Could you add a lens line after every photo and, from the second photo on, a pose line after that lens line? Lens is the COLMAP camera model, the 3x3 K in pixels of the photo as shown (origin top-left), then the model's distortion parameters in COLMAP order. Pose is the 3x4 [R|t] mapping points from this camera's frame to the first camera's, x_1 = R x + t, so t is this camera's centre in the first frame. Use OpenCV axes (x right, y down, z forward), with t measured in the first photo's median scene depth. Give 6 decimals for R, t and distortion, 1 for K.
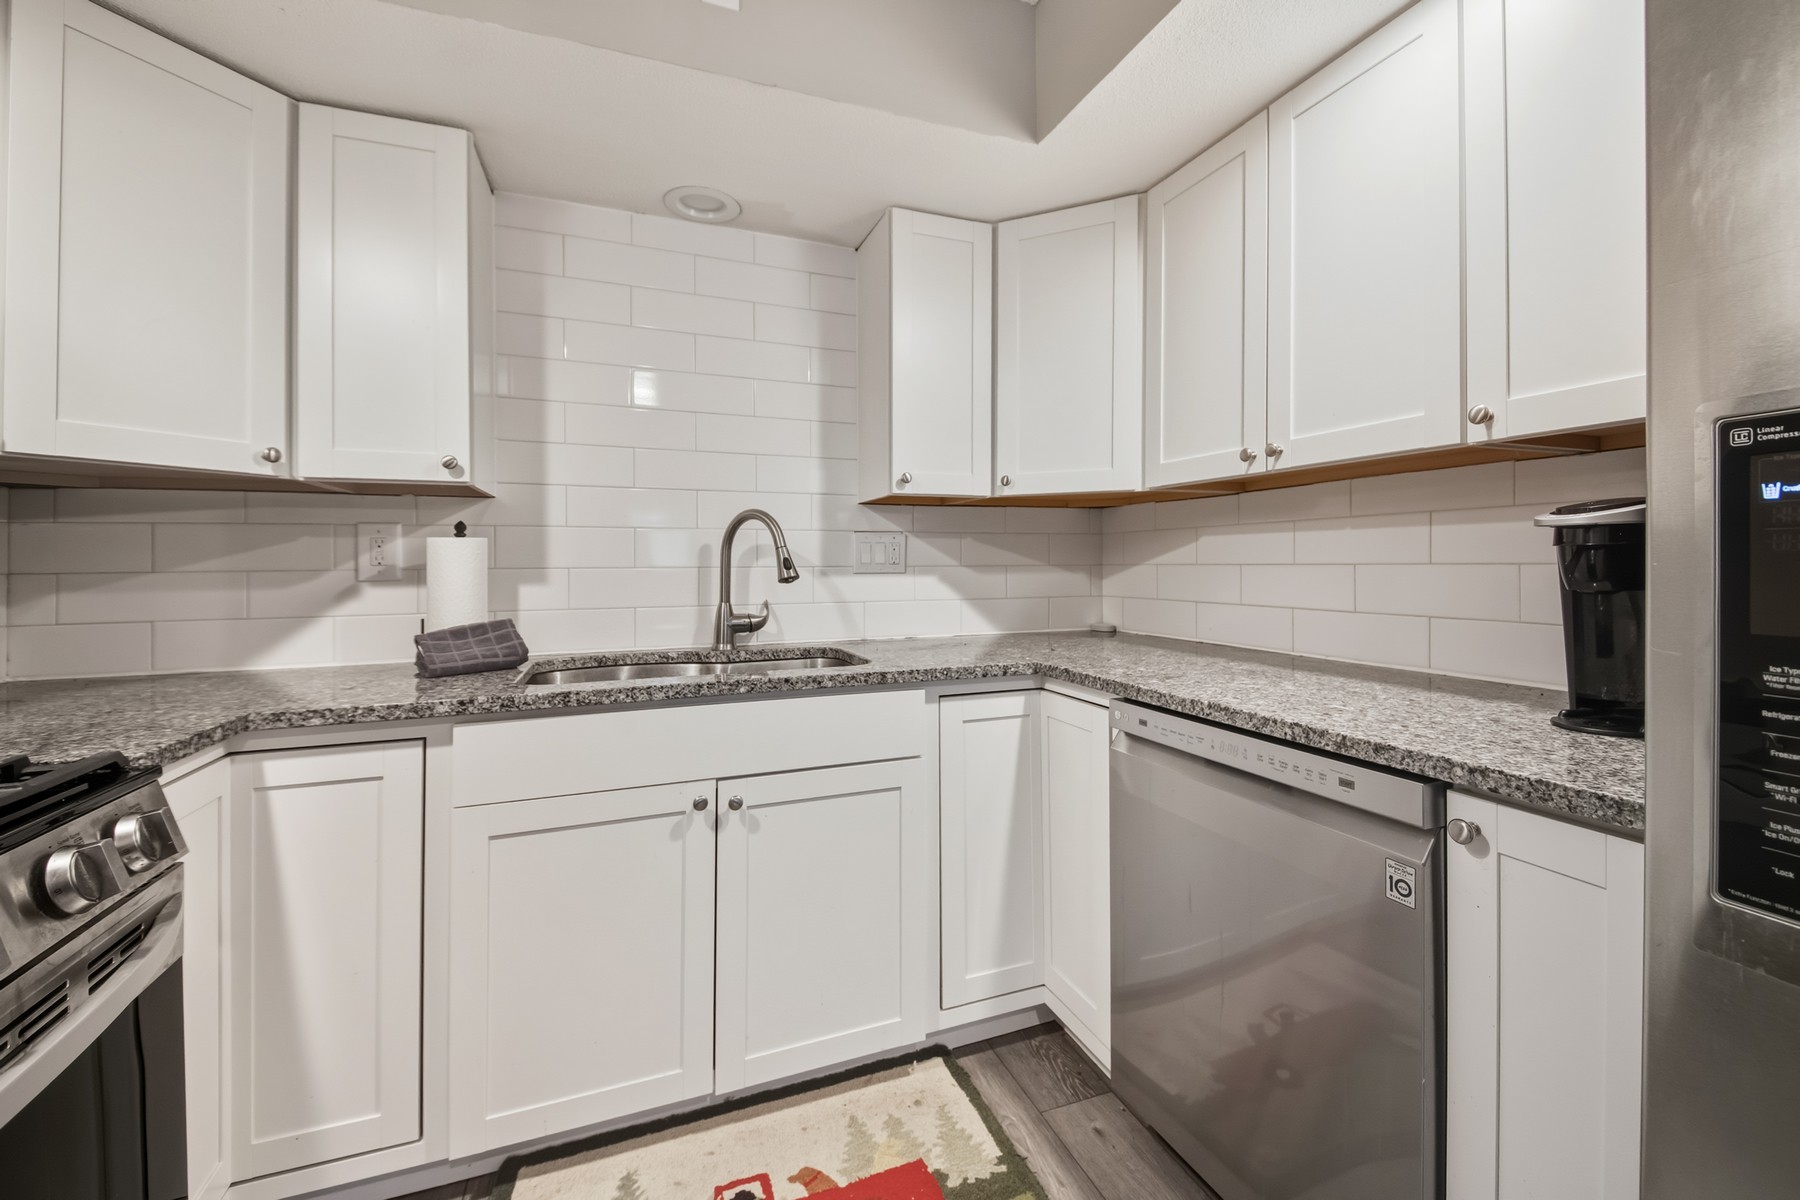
lens RADIAL K [[760.1, 0, 907.1], [0, 760.1, 568.1], [0, 0, 1]] dist [0.002712, -0.000100]
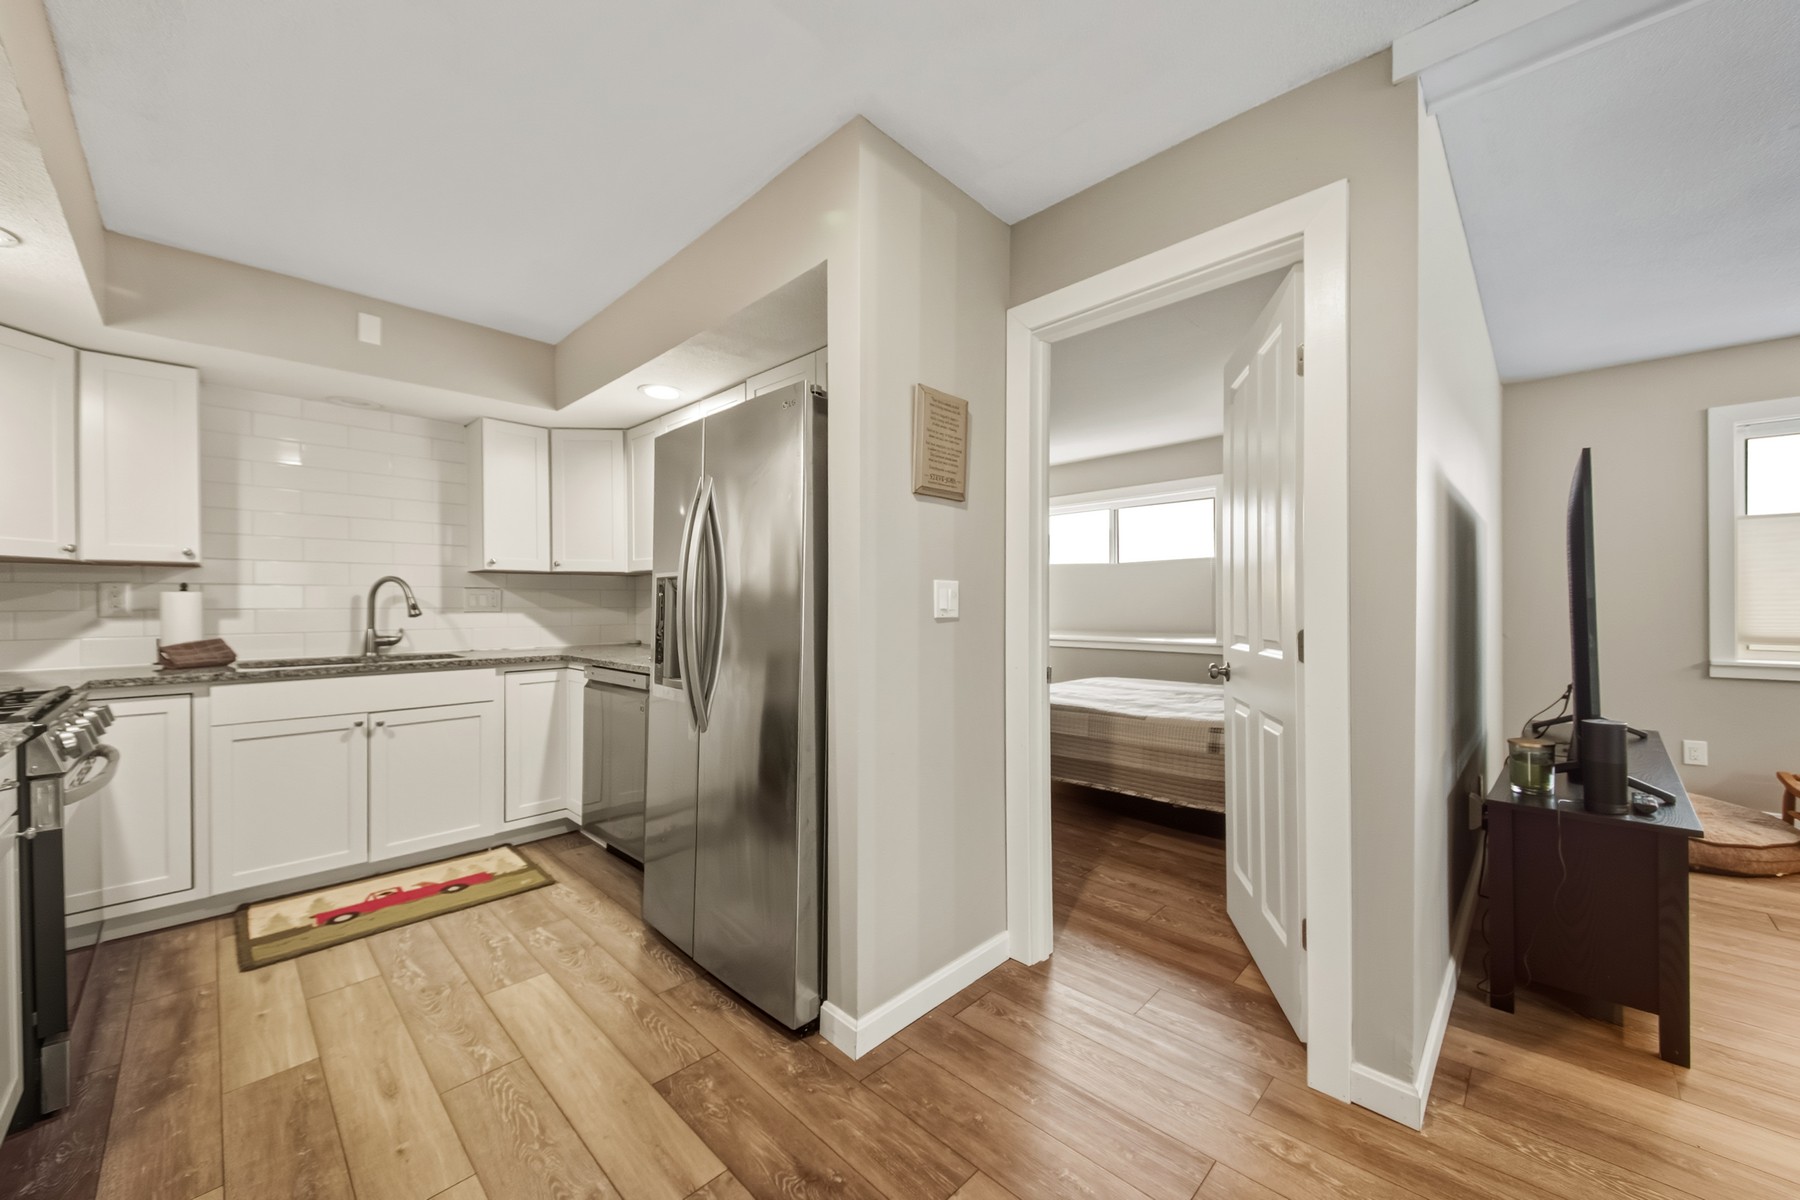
lens RADIAL K [[637.6, 0, 915.2], [0, 637.6, 610.3], [0, 0, 1]] dist [-0.016164, -0.000527]
pose [[0.883606, 0.000495, 0.468232, 0.222050], [-0.003562, 0.999978, 0.005665, -0.011679], [-0.468218, -0.006674, 0.883588, -1.026660]]
